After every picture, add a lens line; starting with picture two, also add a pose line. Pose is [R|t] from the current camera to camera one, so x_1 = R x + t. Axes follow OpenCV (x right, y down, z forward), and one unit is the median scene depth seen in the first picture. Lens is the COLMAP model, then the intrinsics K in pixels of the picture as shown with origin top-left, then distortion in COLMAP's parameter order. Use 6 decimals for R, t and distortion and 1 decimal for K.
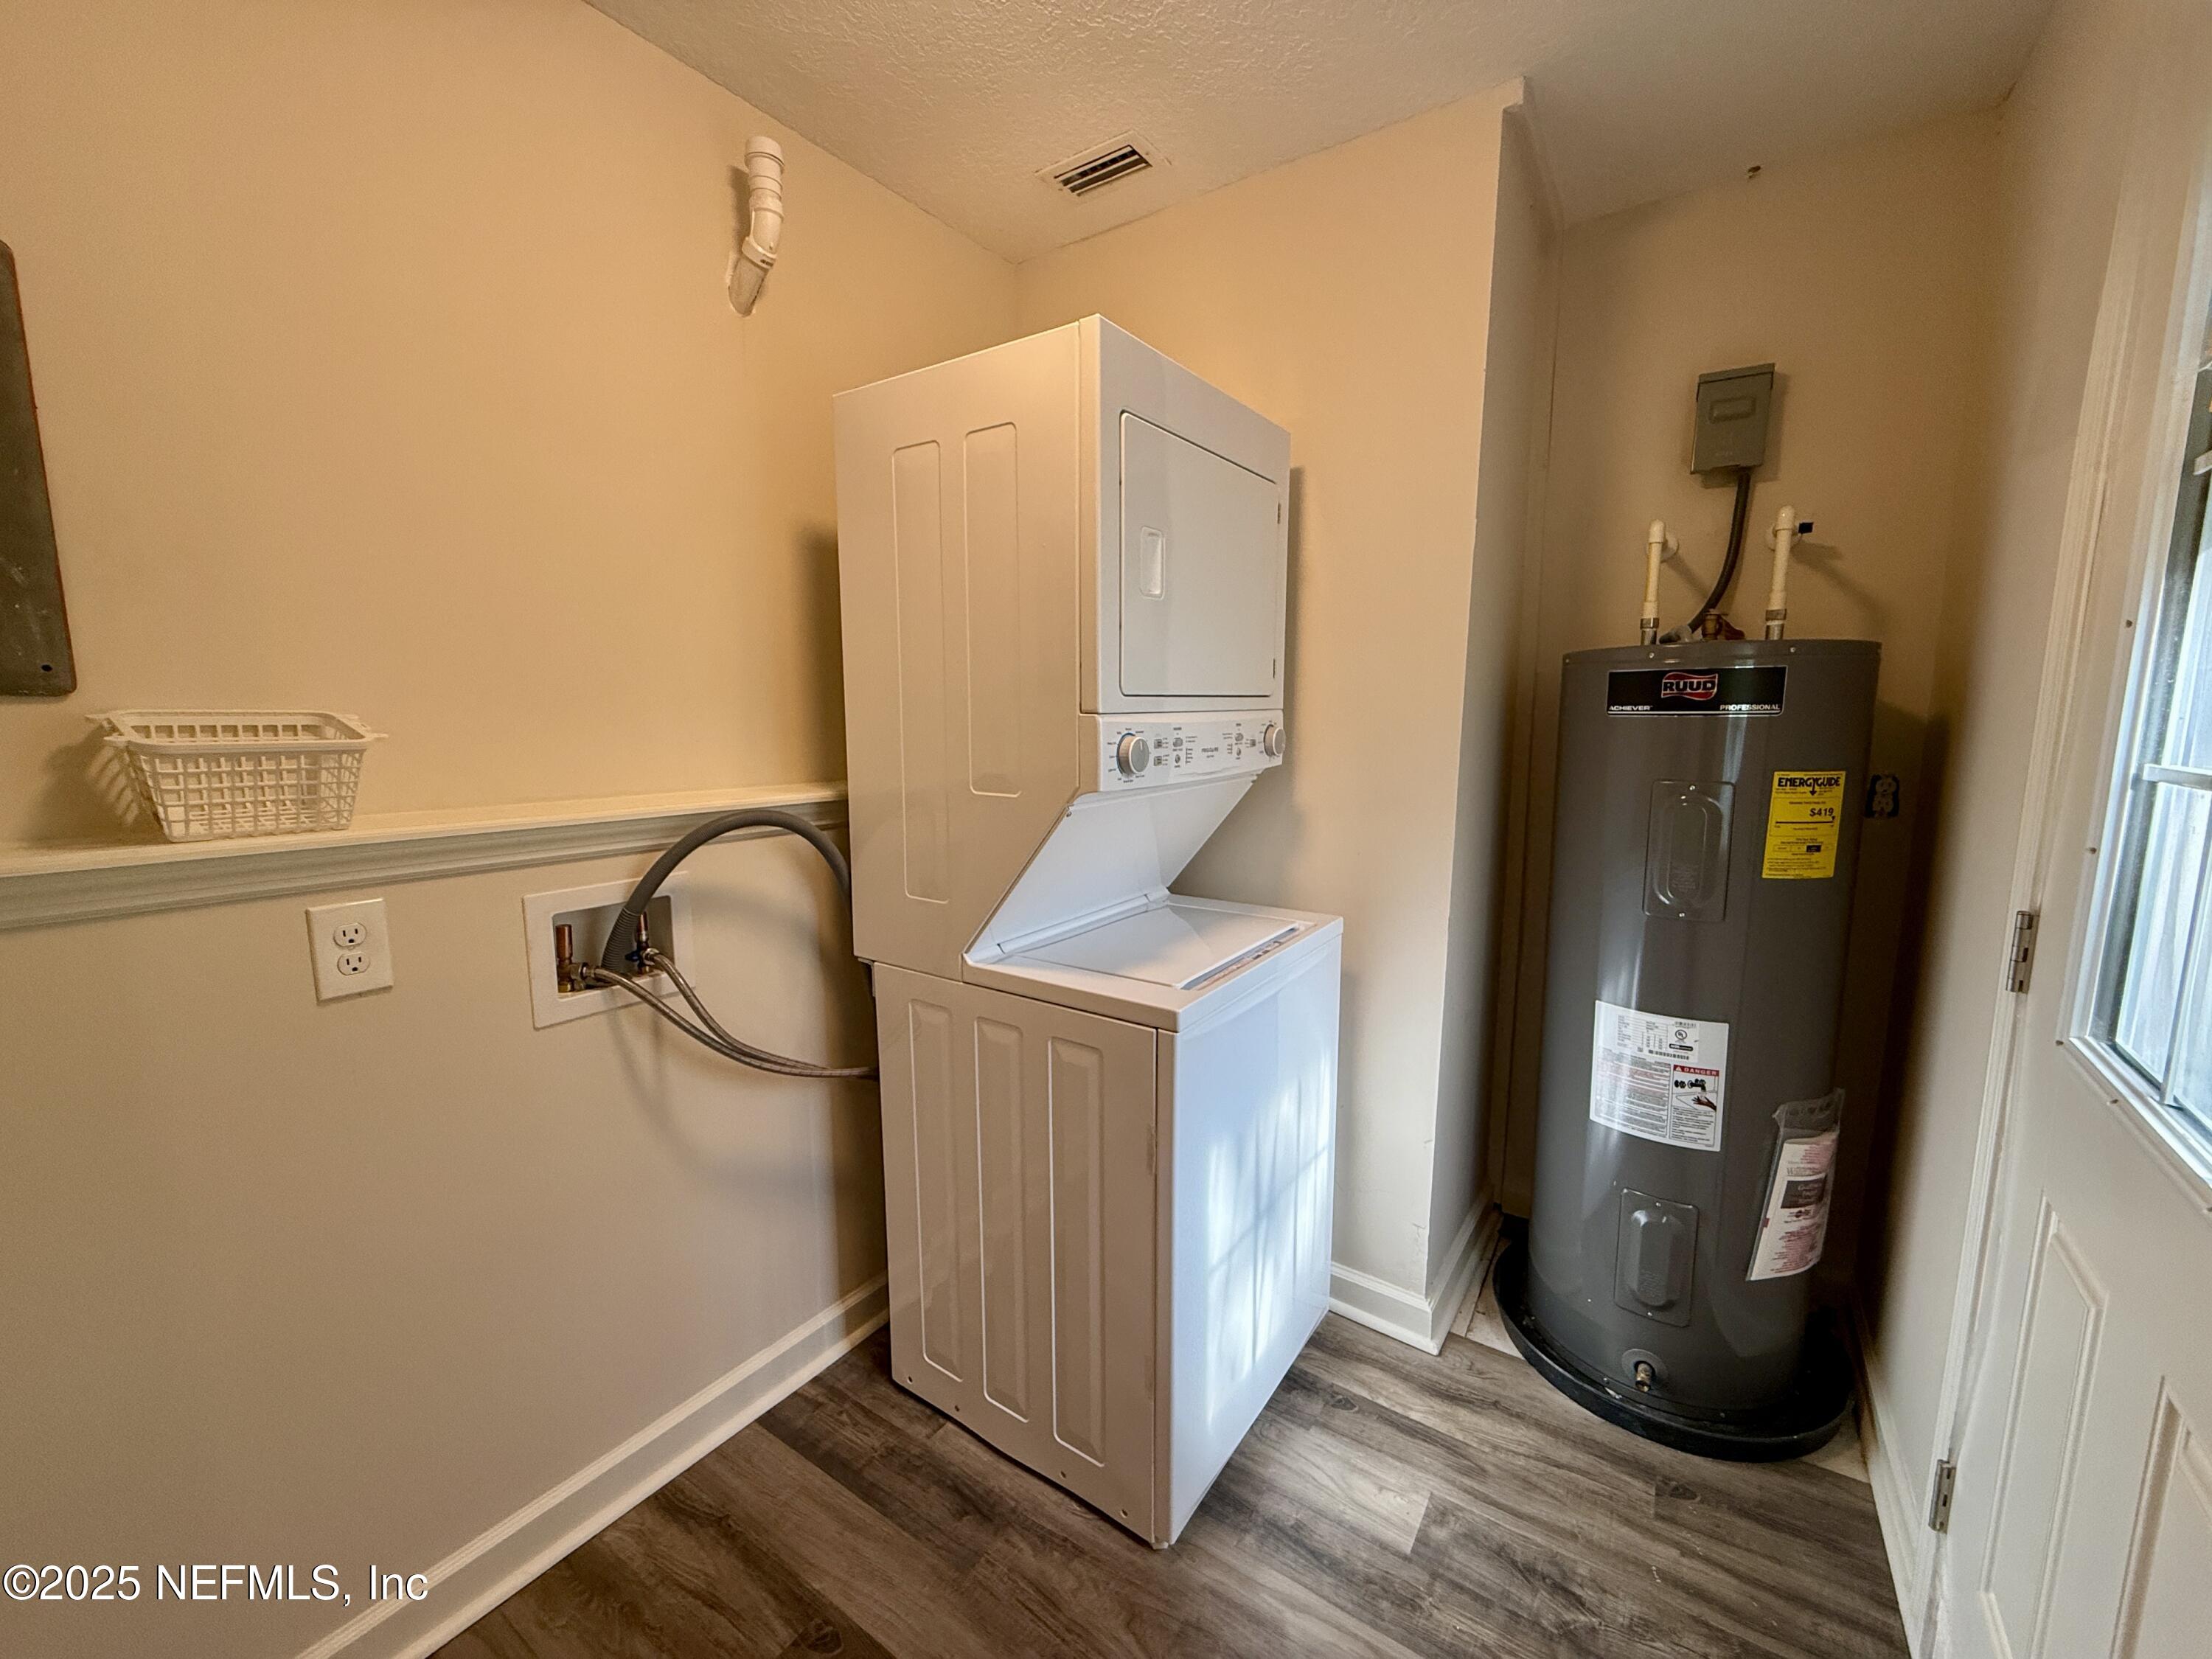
lens RADIAL K [[880.5, 0, 1105.0], [0, 880.5, 828.5], [0, 0, 1]] dist [-0.000845, -0.000020]
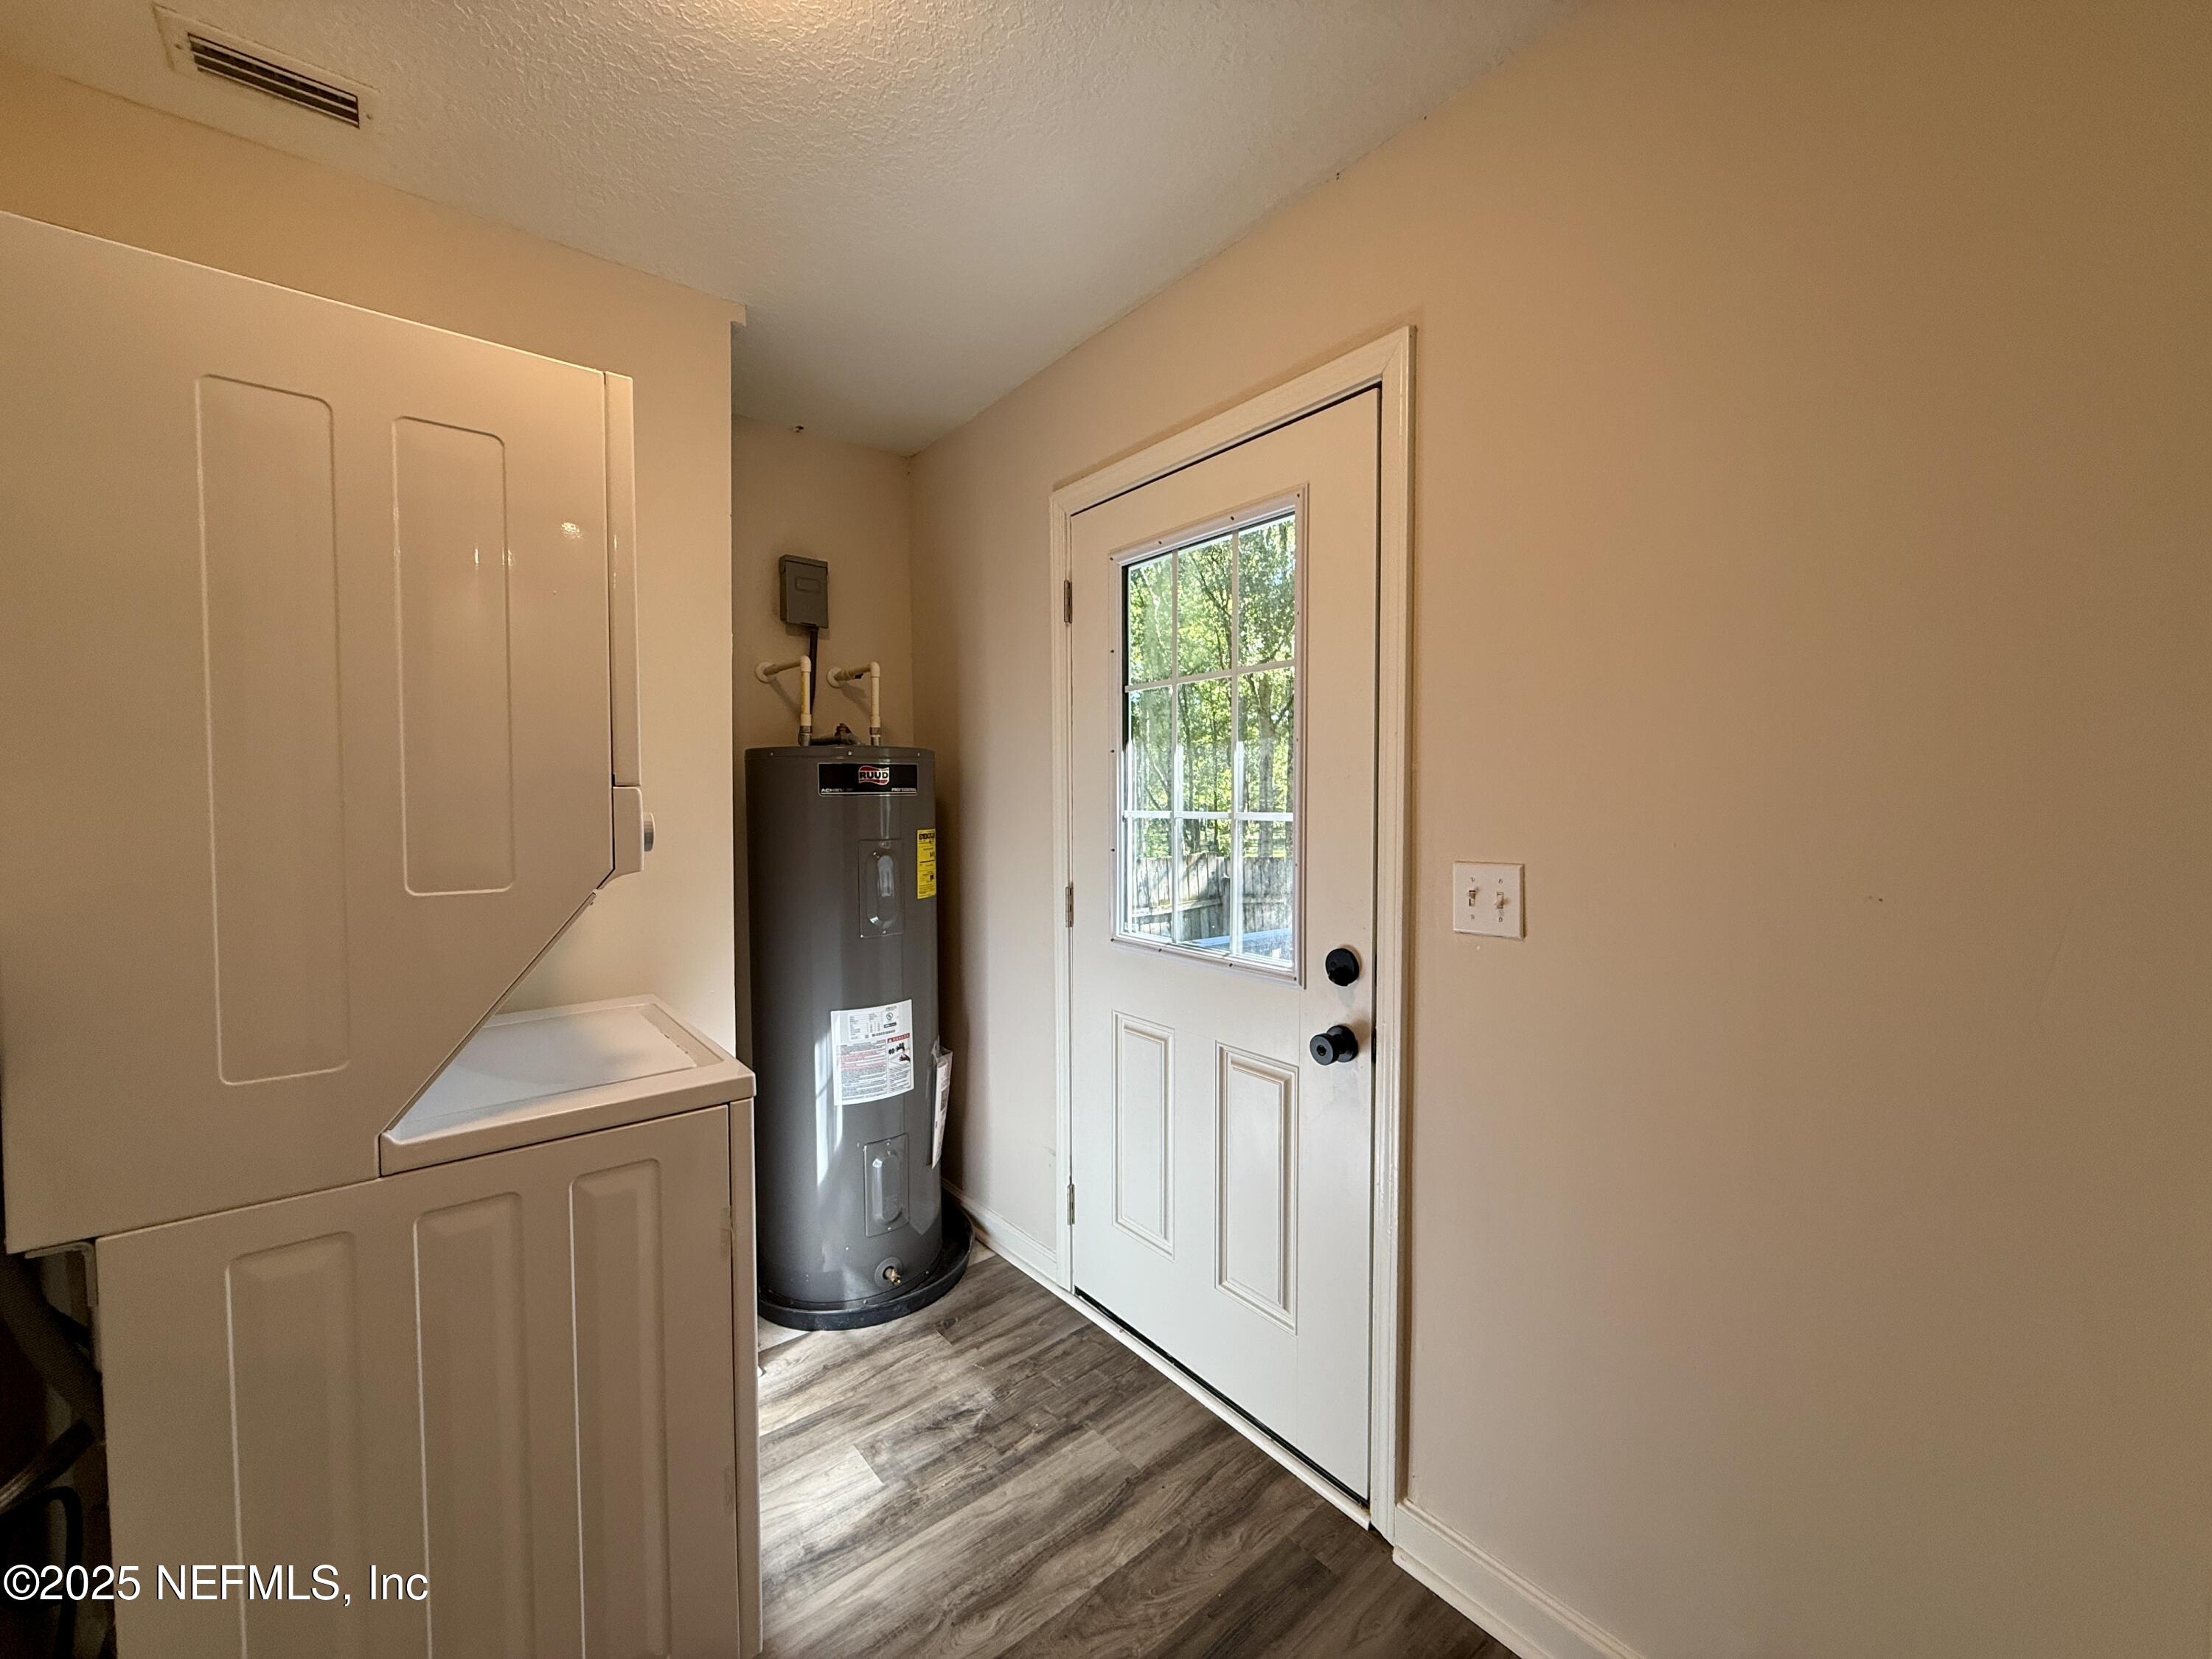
lens RADIAL K [[880.5, 0, 1095.3], [0, 880.5, 825.9], [0, 0, 1]] dist [-0.000845, -0.000020]
pose [[0.285207, -0.028352, 0.958047, -0.646459], [0.137088, 0.990492, -0.011498, -0.010535], [-0.948612, 0.134616, 0.286382, 0.241787]]
